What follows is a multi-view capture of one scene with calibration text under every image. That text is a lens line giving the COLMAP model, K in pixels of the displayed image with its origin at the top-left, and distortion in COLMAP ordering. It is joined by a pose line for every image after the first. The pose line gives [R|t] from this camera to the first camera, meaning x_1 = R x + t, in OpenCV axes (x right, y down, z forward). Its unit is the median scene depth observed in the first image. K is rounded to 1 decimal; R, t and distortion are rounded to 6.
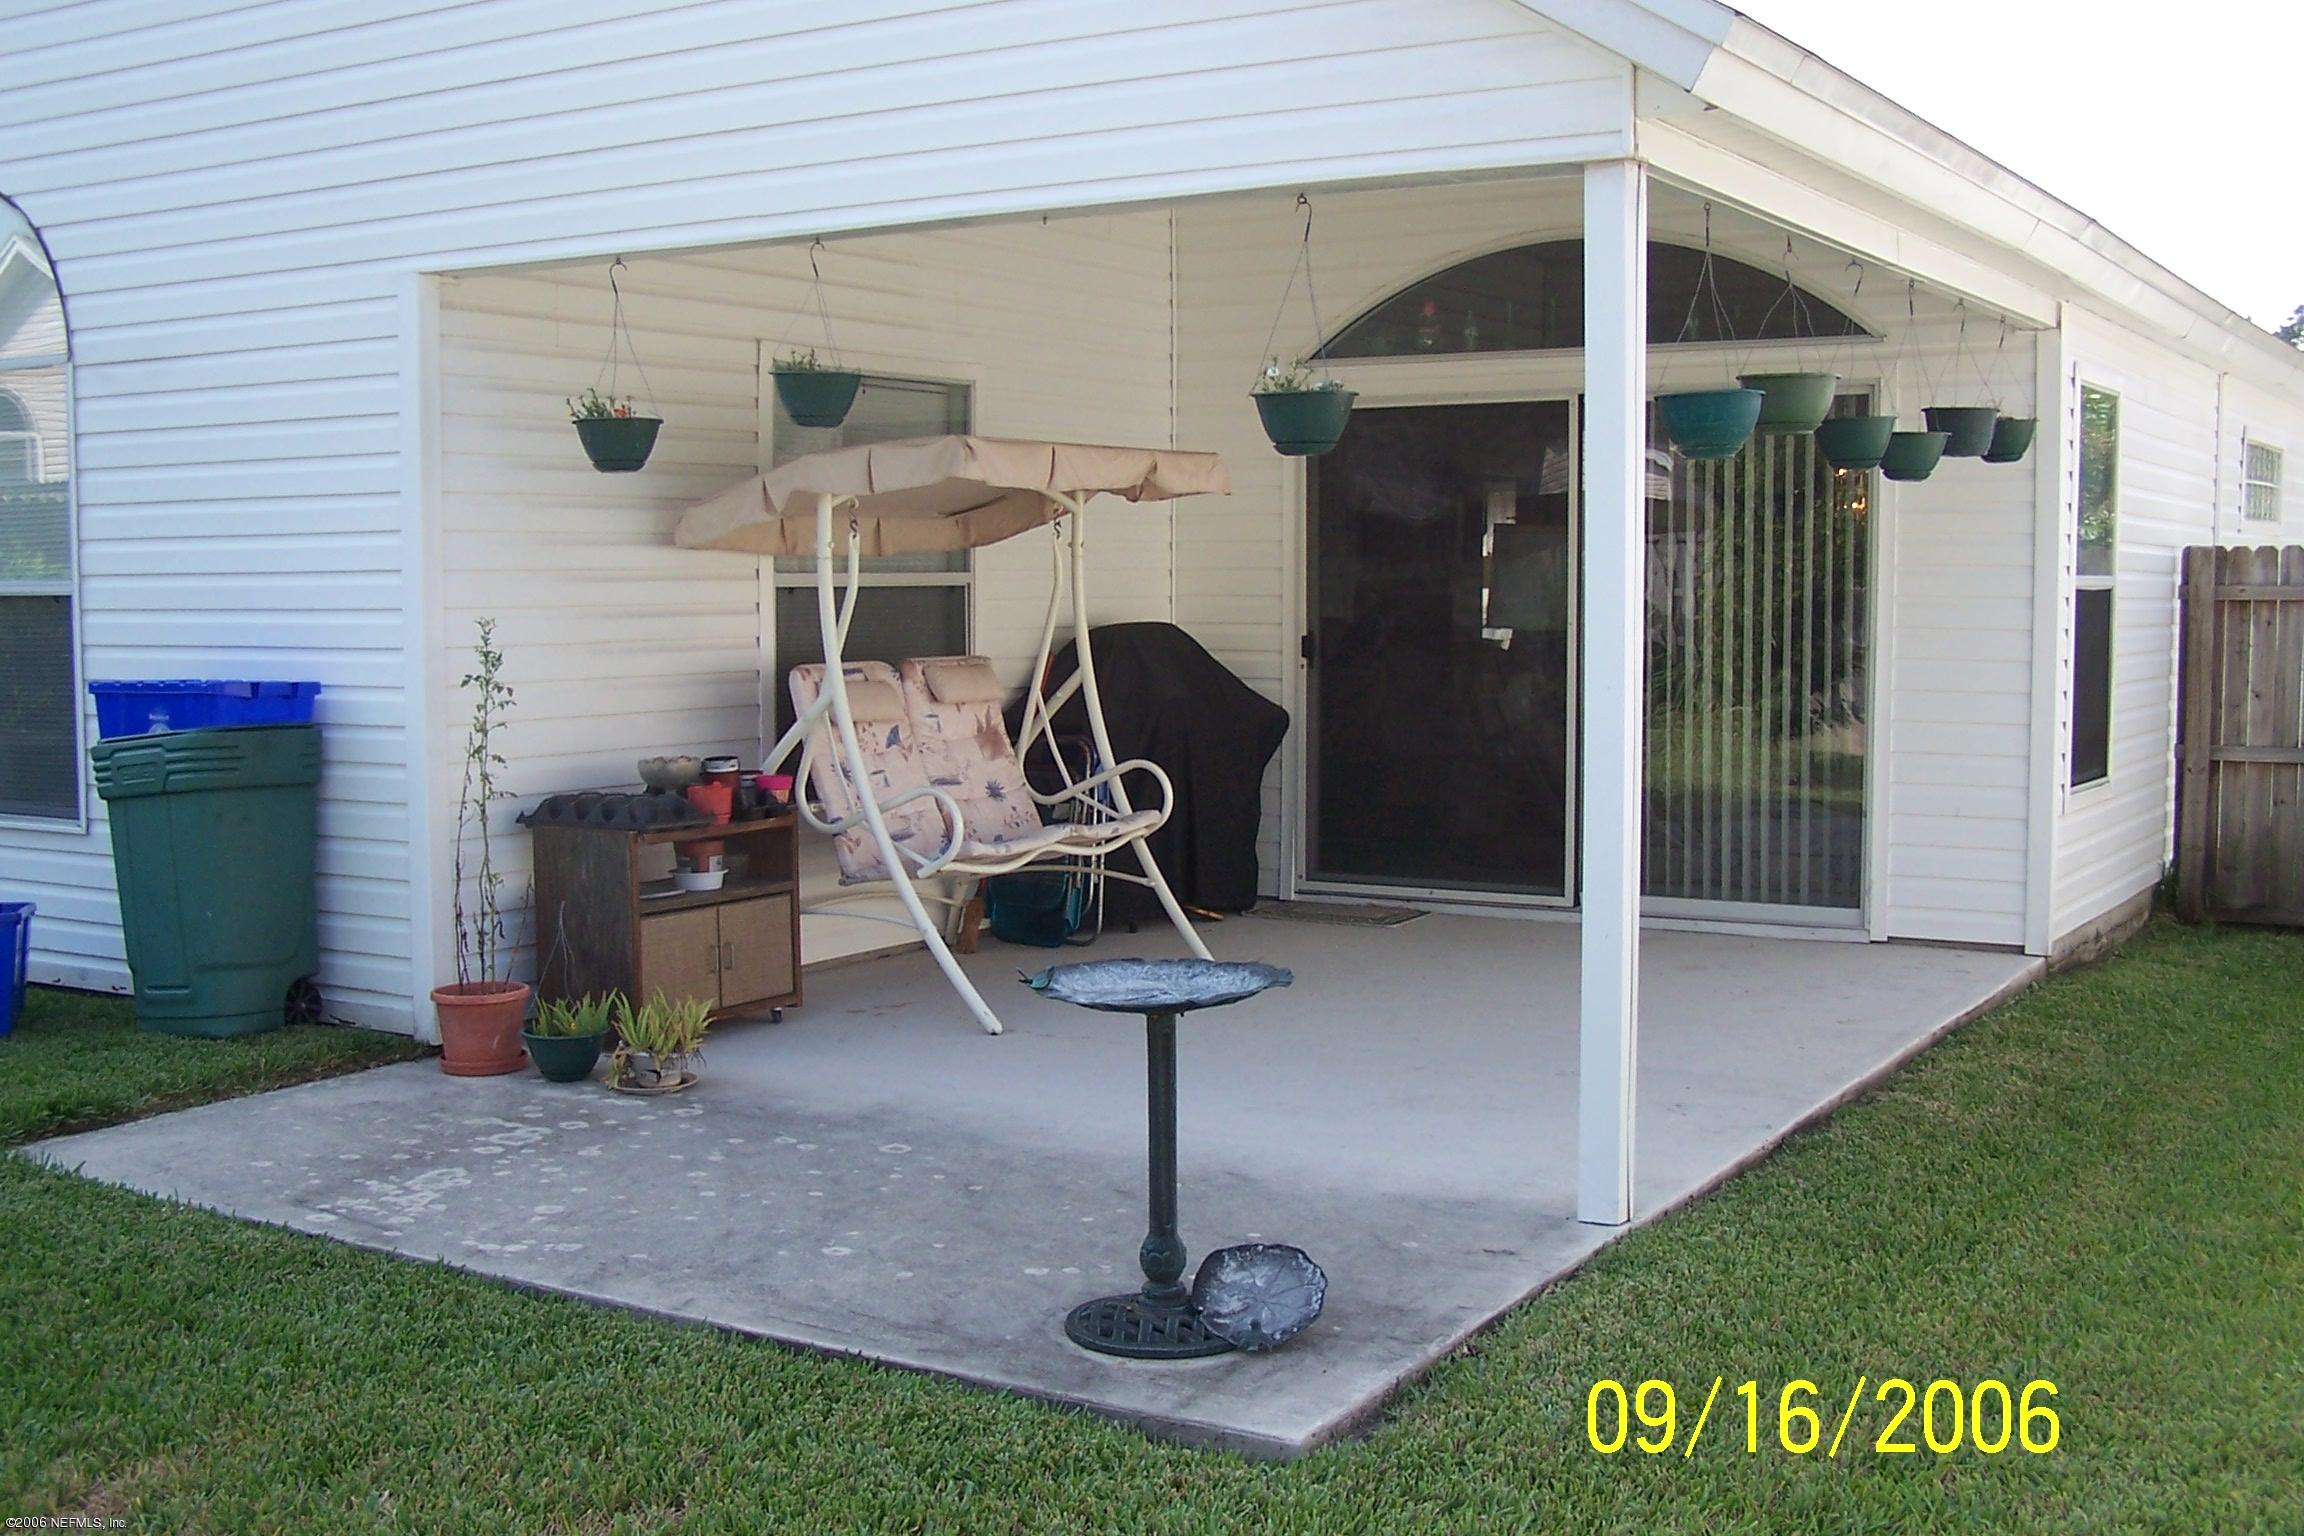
lens RADIAL K [[2565.9, 0, 1106.9], [0, 2565.9, 775.2], [0, 0, 1]] dist [-0.194816, 0.351194]
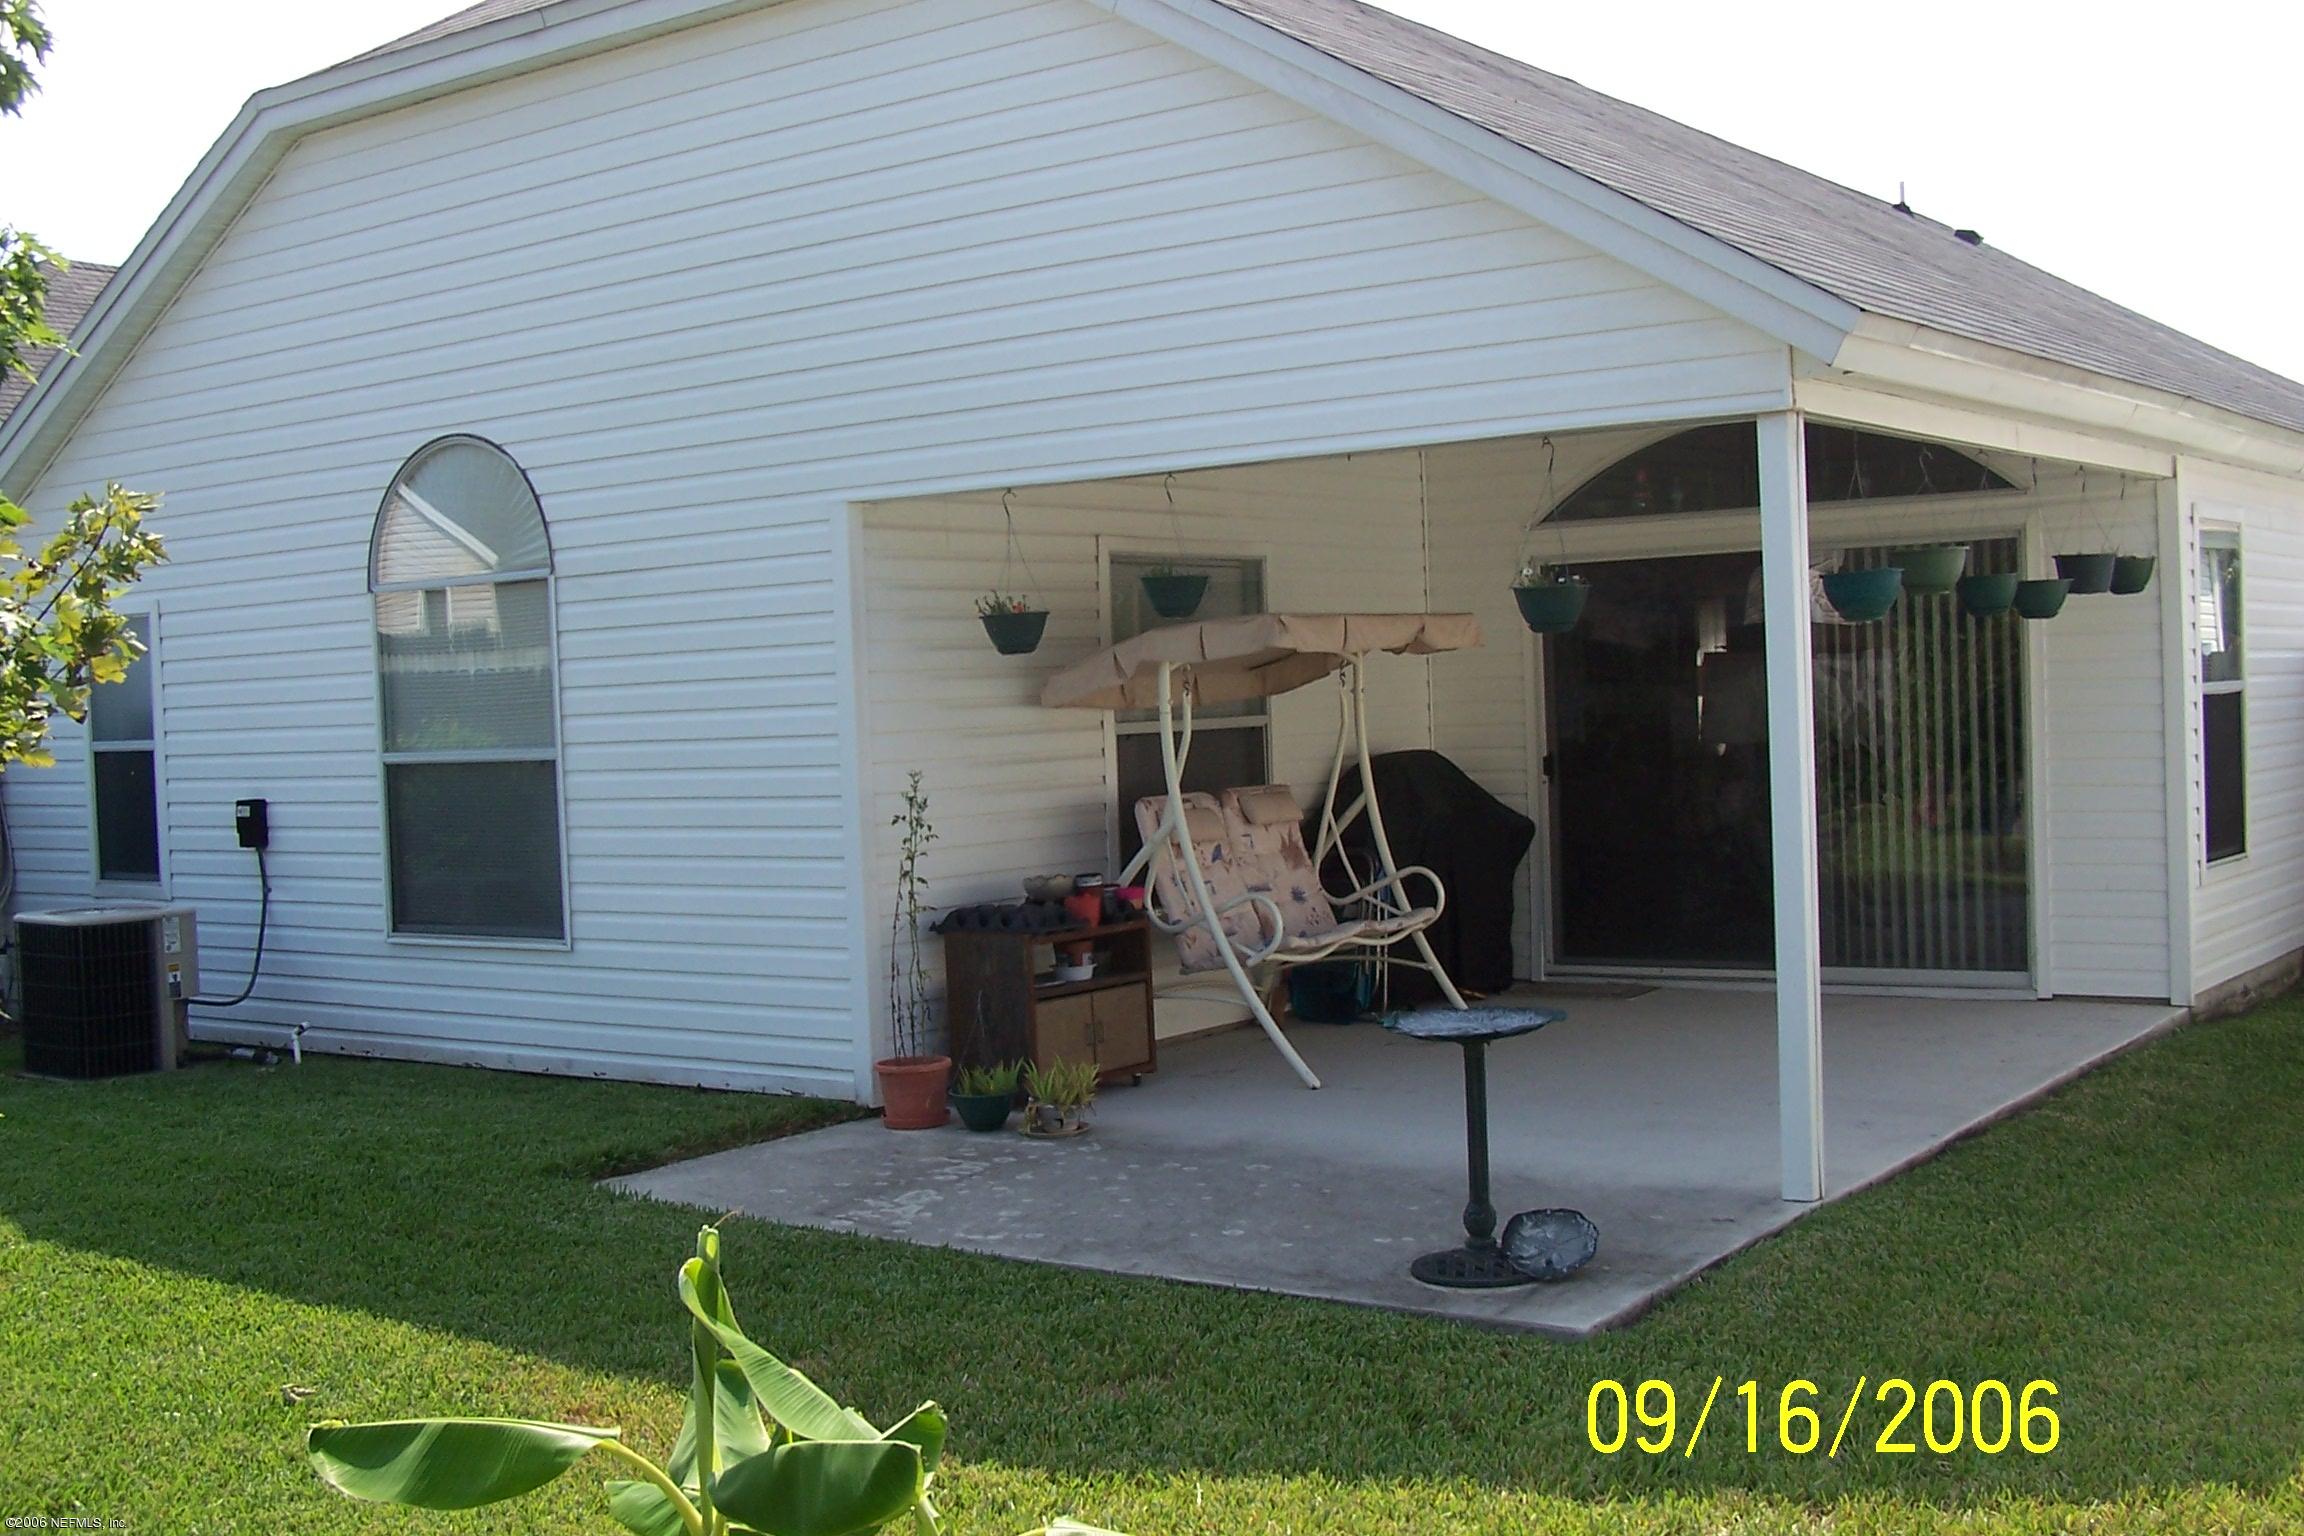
lens RADIAL K [[2565.9, 0, 1106.9], [0, 2565.9, 775.2], [0, 0, 1]] dist [-0.194816, 0.351194]
pose [[0.995831, -0.033921, -0.084678, -0.034220], [0.030151, 0.998513, -0.045413, 0.001940], [0.086093, 0.042671, 0.995373, -0.257511]]
